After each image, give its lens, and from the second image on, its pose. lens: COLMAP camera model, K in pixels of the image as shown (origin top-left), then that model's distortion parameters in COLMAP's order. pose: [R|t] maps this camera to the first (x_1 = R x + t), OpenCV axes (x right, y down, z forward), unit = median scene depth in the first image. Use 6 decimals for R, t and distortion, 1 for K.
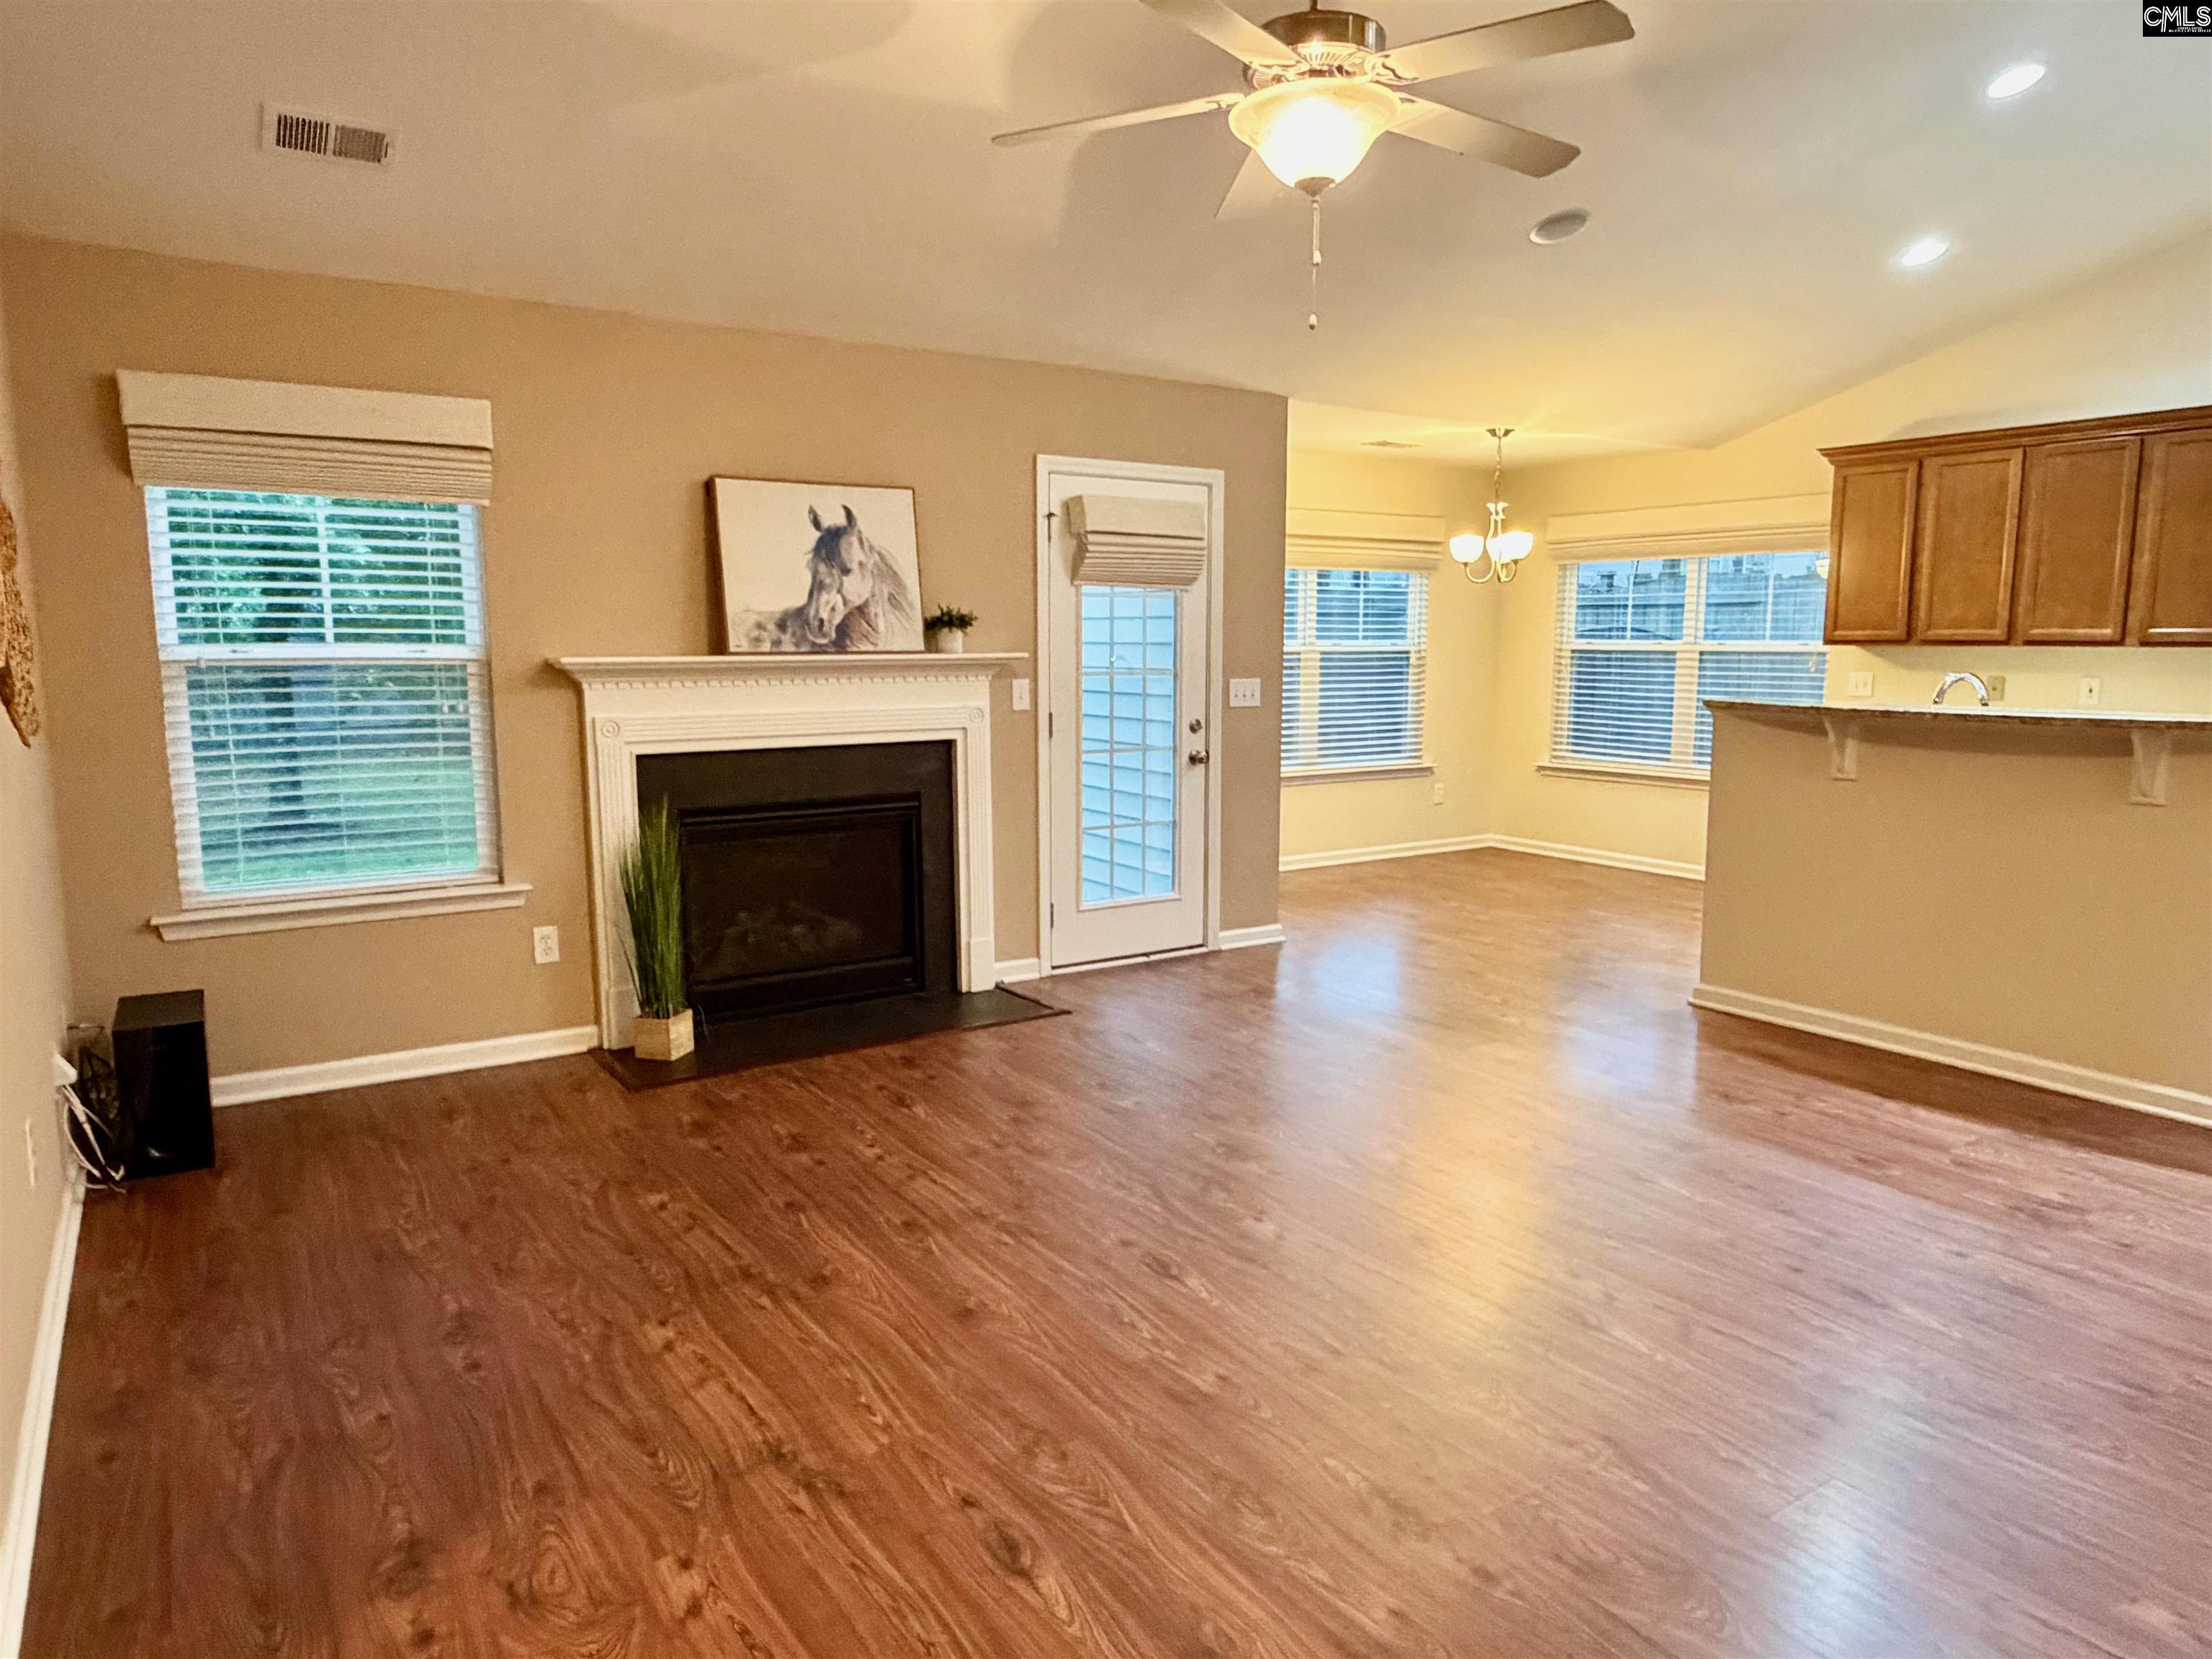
lens RADIAL K [[1408.6, 0, 1108.0], [0, 1408.6, 842.8], [0, 0, 1]] dist [-0.002445, -0.000596]
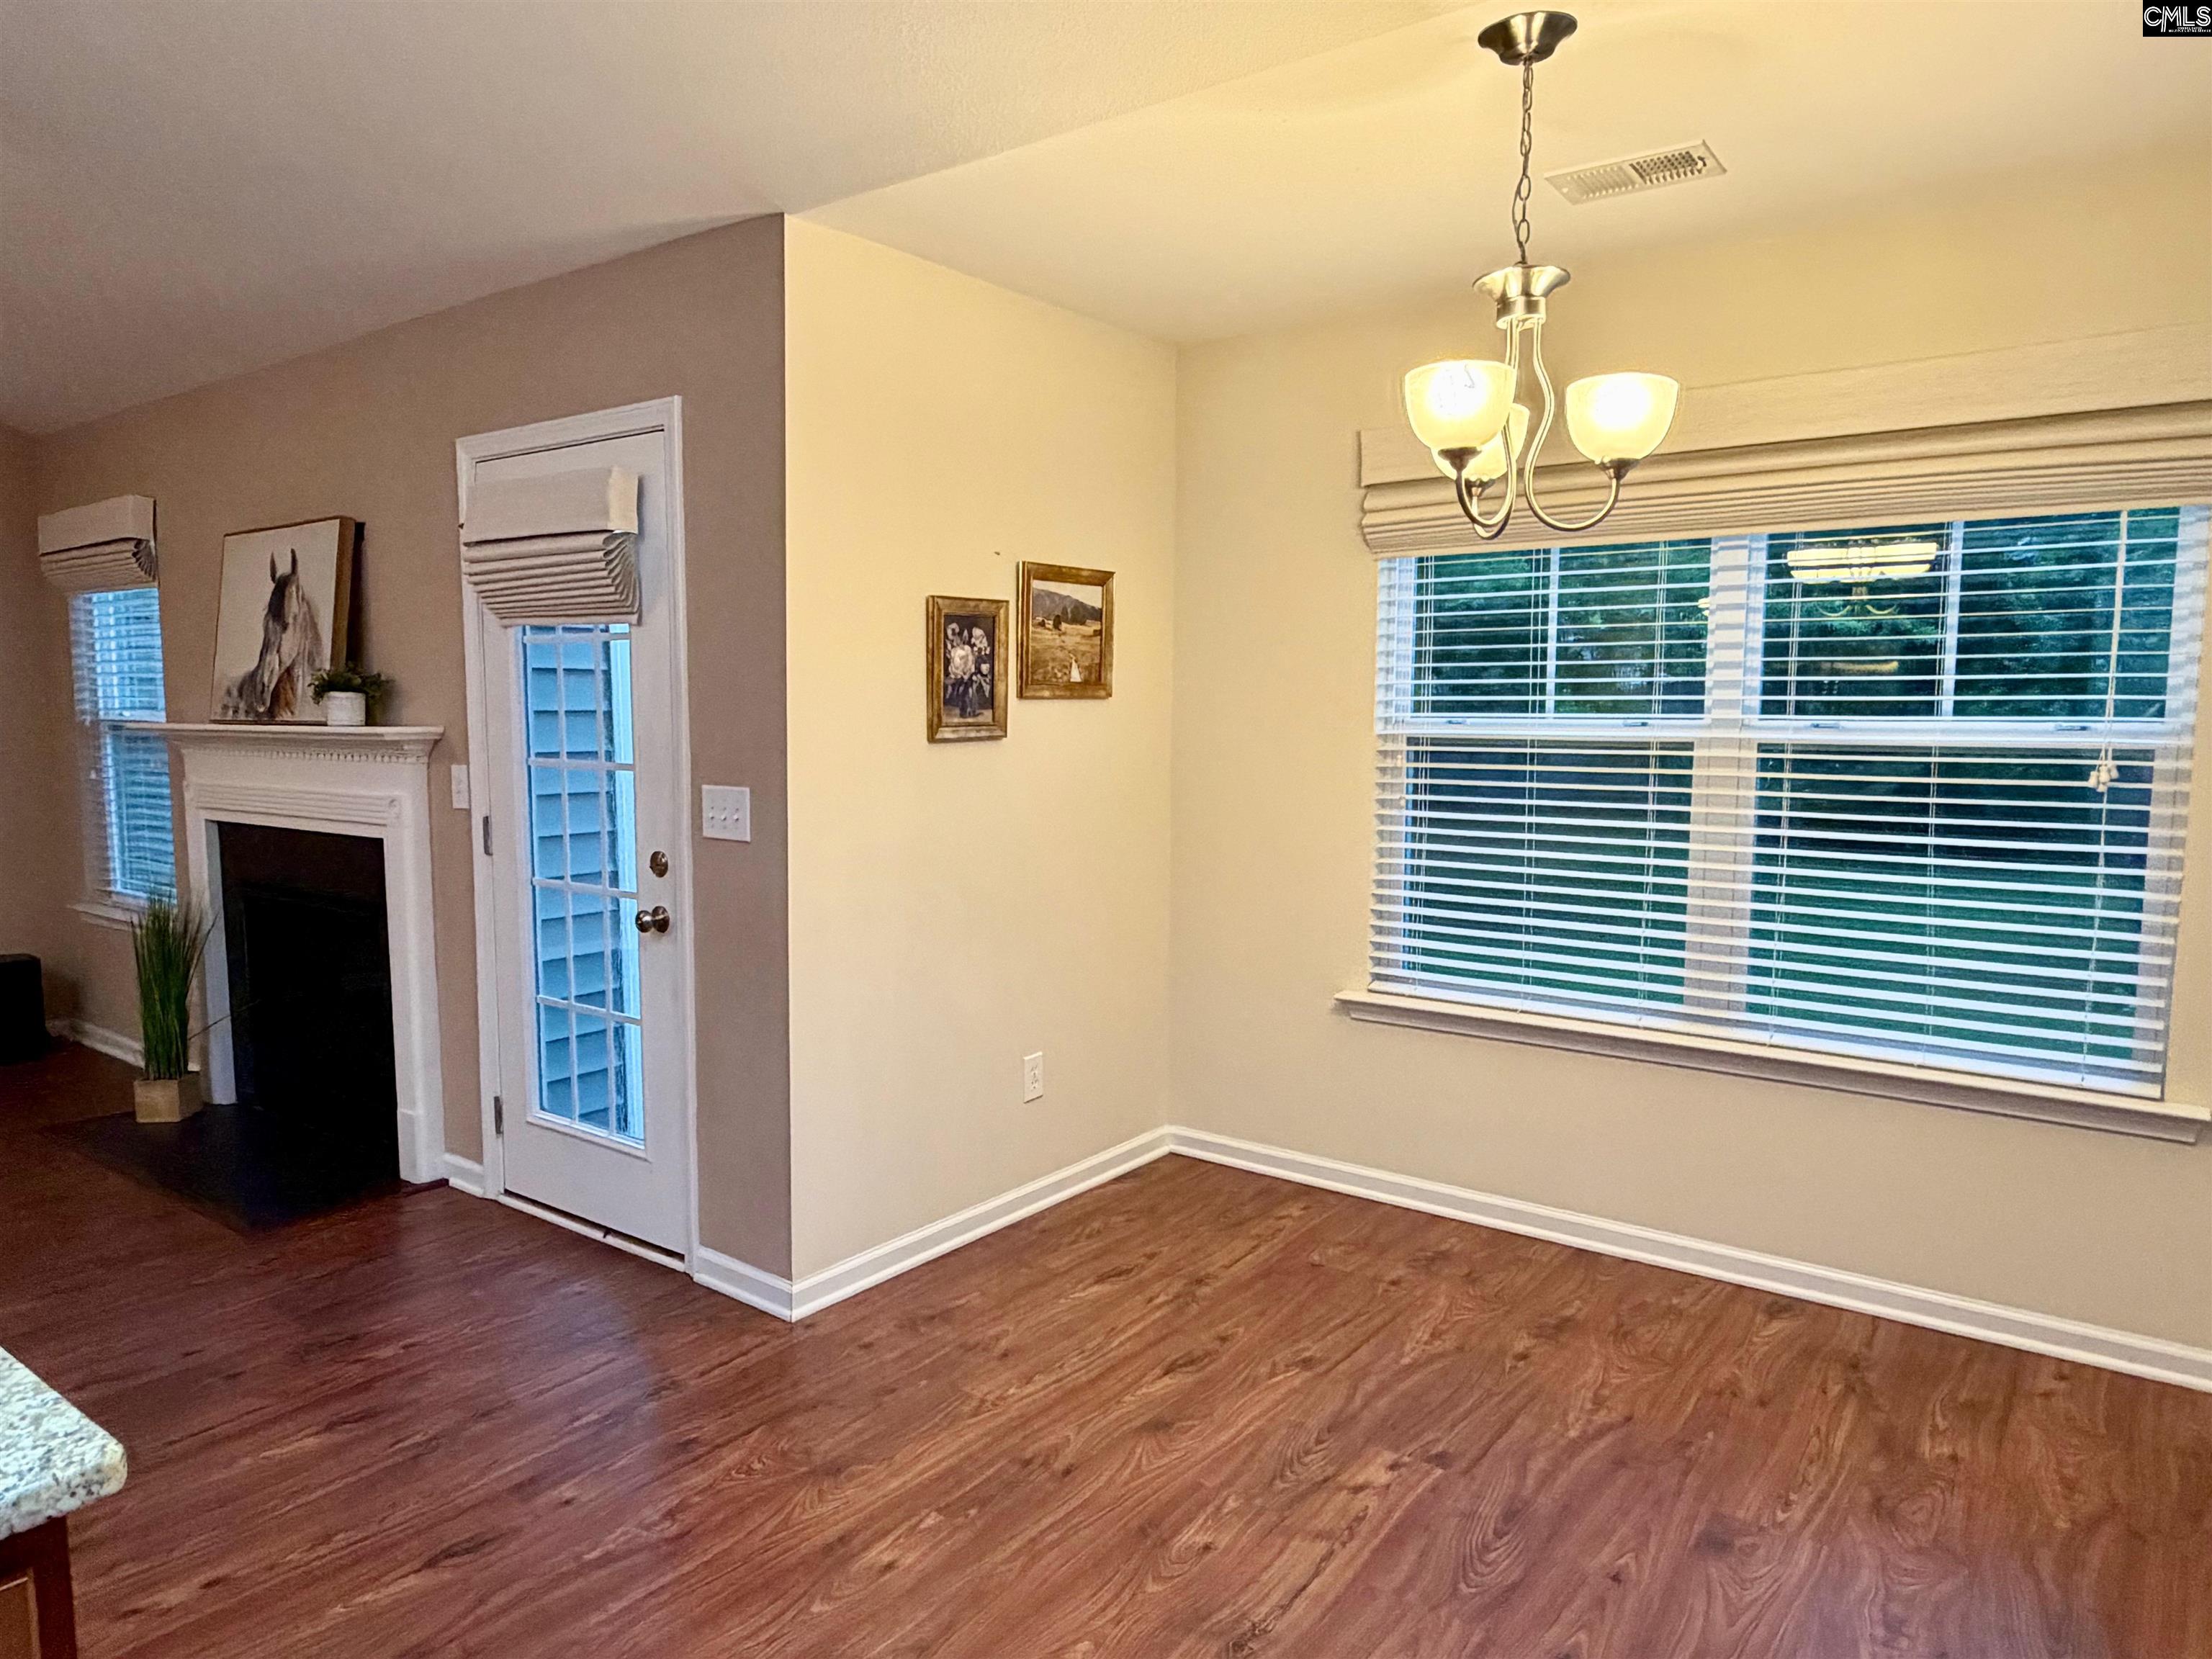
lens RADIAL K [[1408.6, 0, 1107.5], [0, 1408.6, 850.9], [0, 0, 1]] dist [-0.002445, -0.000596]
pose [[0.338827, 0.098157, -0.935715, 0.789570], [-0.138932, 0.988860, 0.053424, -0.174656], [0.930535, 0.111899, 0.348689, 1.186724]]
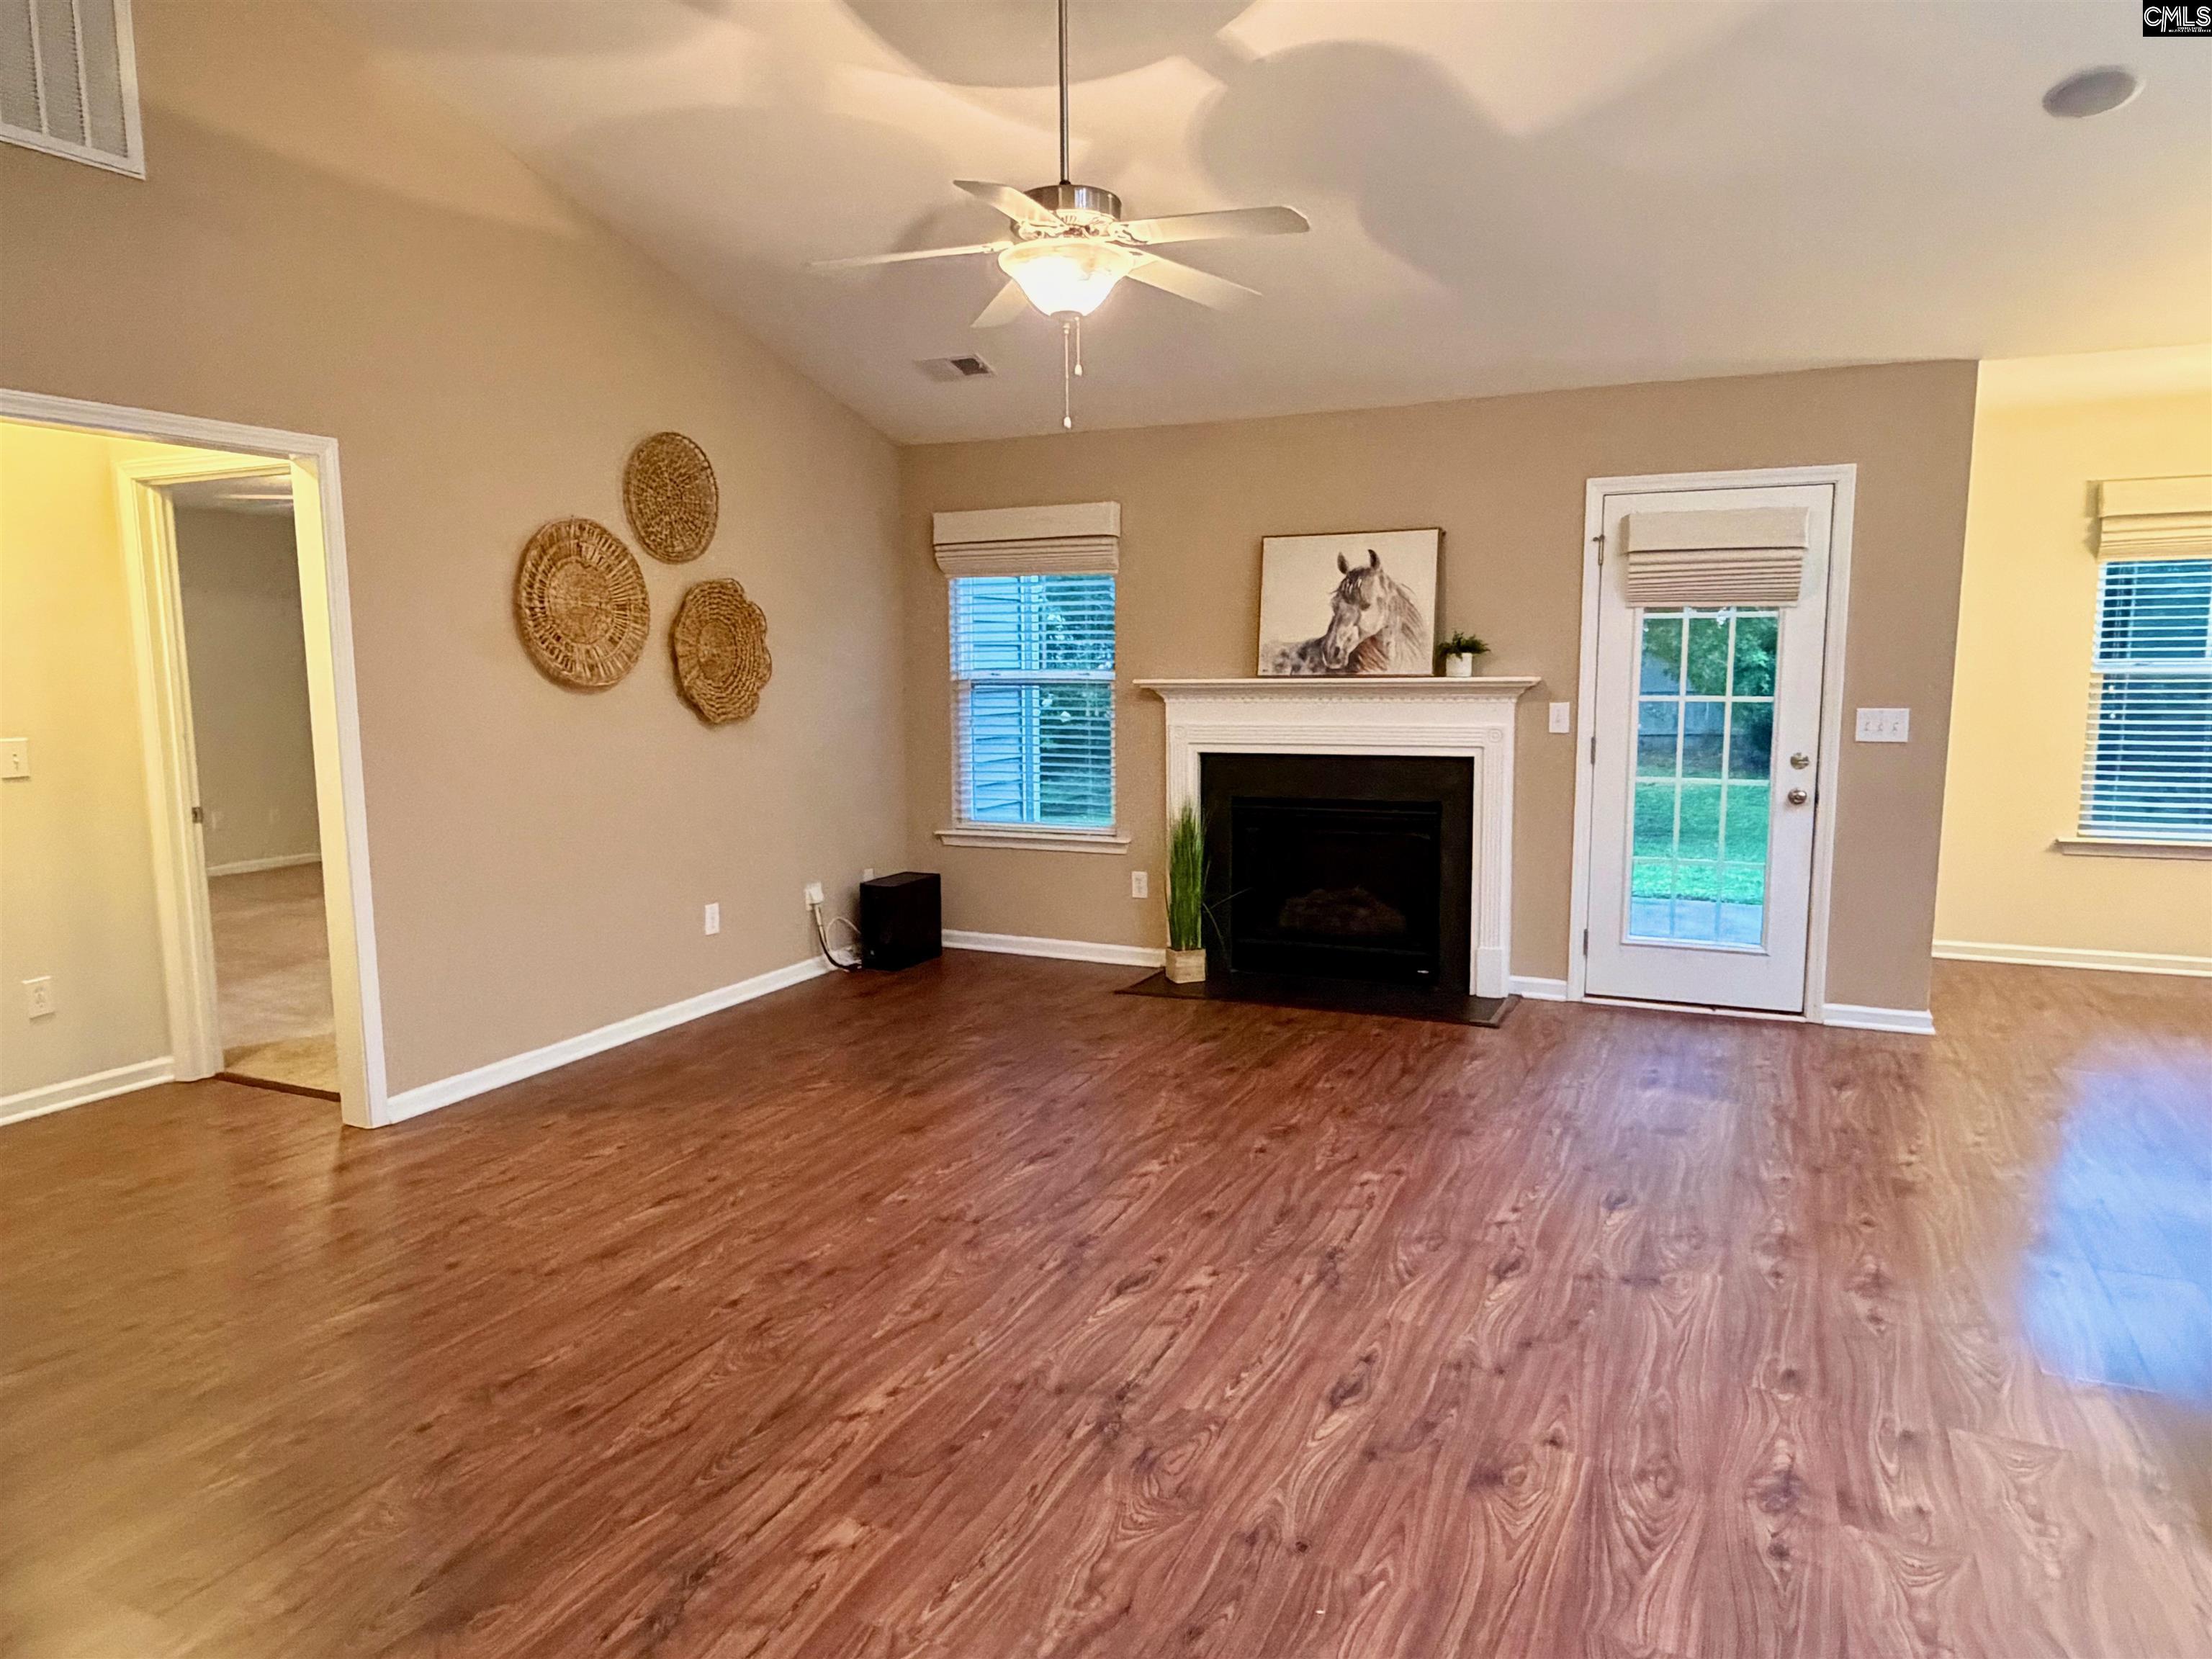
lens RADIAL K [[1408.6, 0, 1099.1], [0, 1408.6, 838.8], [0, 0, 1]] dist [-0.002445, -0.000596]
pose [[0.519990, 0.104060, -0.847810, 0.711288], [-0.113282, 0.992185, 0.052301, -0.038361], [0.846627, 0.068846, 0.527714, 0.213663]]
